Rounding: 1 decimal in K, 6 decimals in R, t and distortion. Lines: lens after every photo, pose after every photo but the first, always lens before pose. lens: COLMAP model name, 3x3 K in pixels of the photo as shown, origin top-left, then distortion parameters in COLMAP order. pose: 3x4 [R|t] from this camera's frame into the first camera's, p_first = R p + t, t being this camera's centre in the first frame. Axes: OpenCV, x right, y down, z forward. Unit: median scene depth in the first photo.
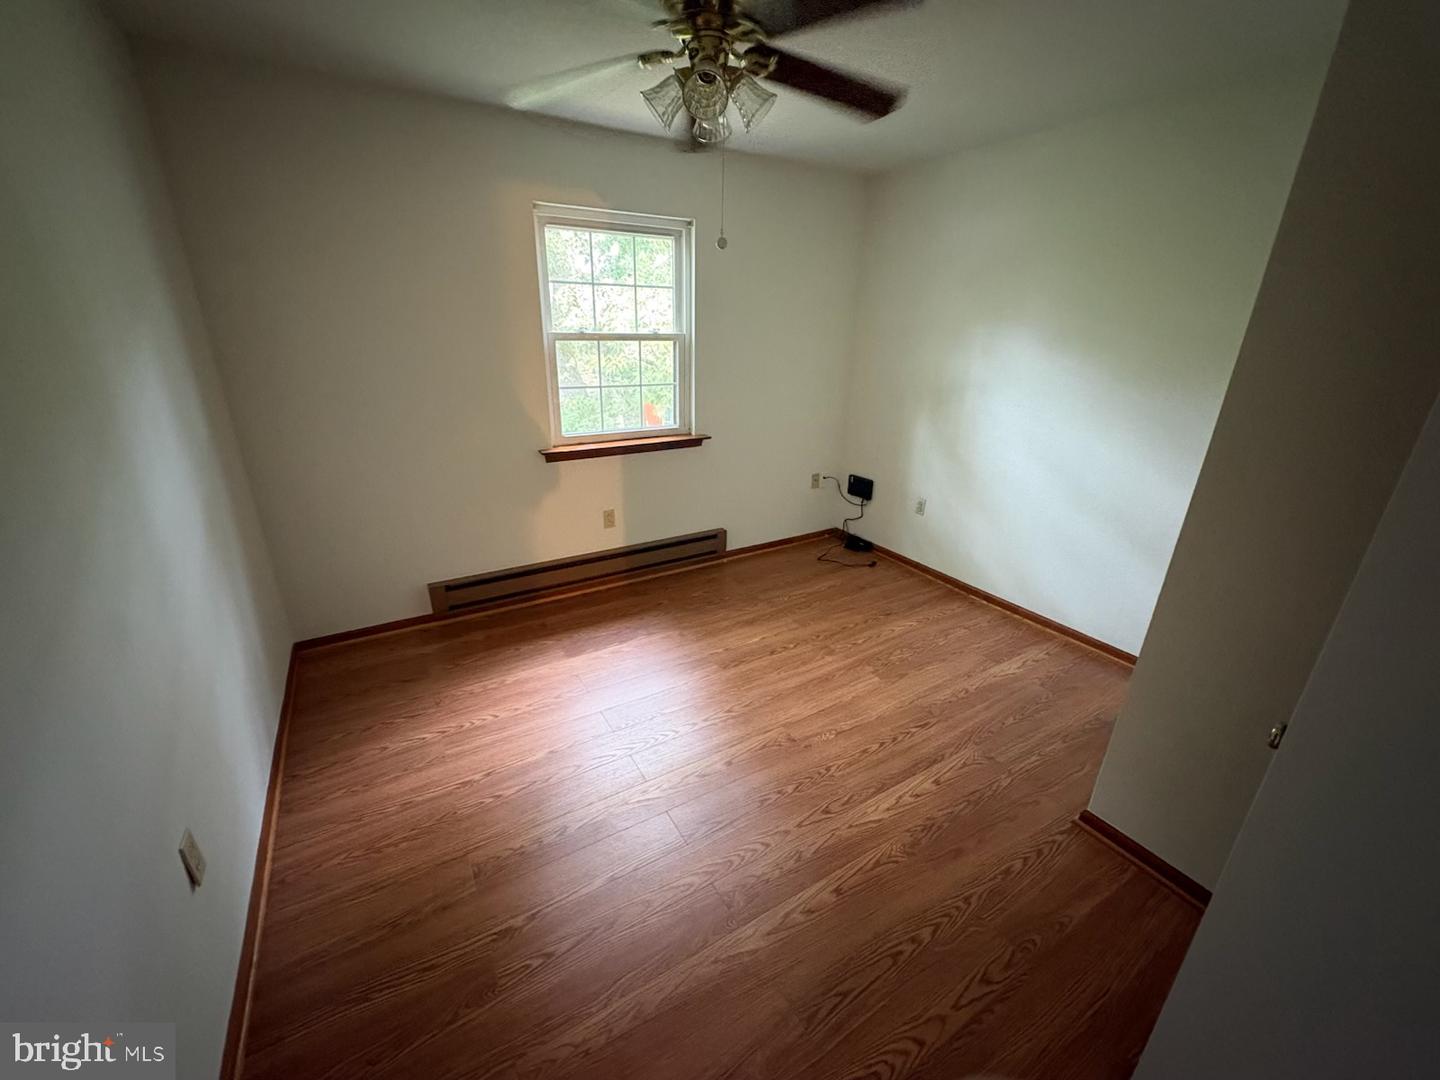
lens RADIAL K [[574.7, 0, 720.0], [0, 574.7, 540.0], [0, 0, 1]] dist [-0.000865, -0.000153]
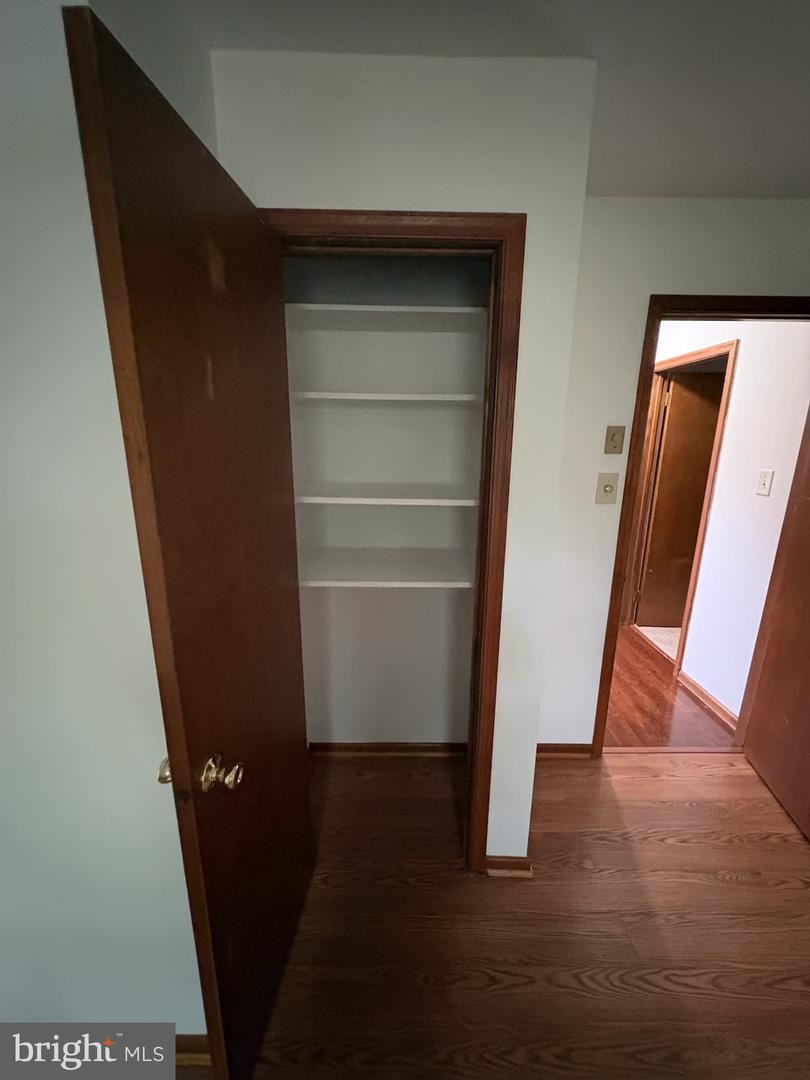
lens RADIAL K [[431.0, 0, 405.0], [0, 431.0, 540.0], [0, 0, 1]] dist [-0.000865, -0.000153]
pose [[-0.863080, -0.131206, 0.487728, 0.324147], [0.161216, 0.843585, 0.512224, -0.473446], [-0.478647, 0.520720, -0.706929, 1.292320]]
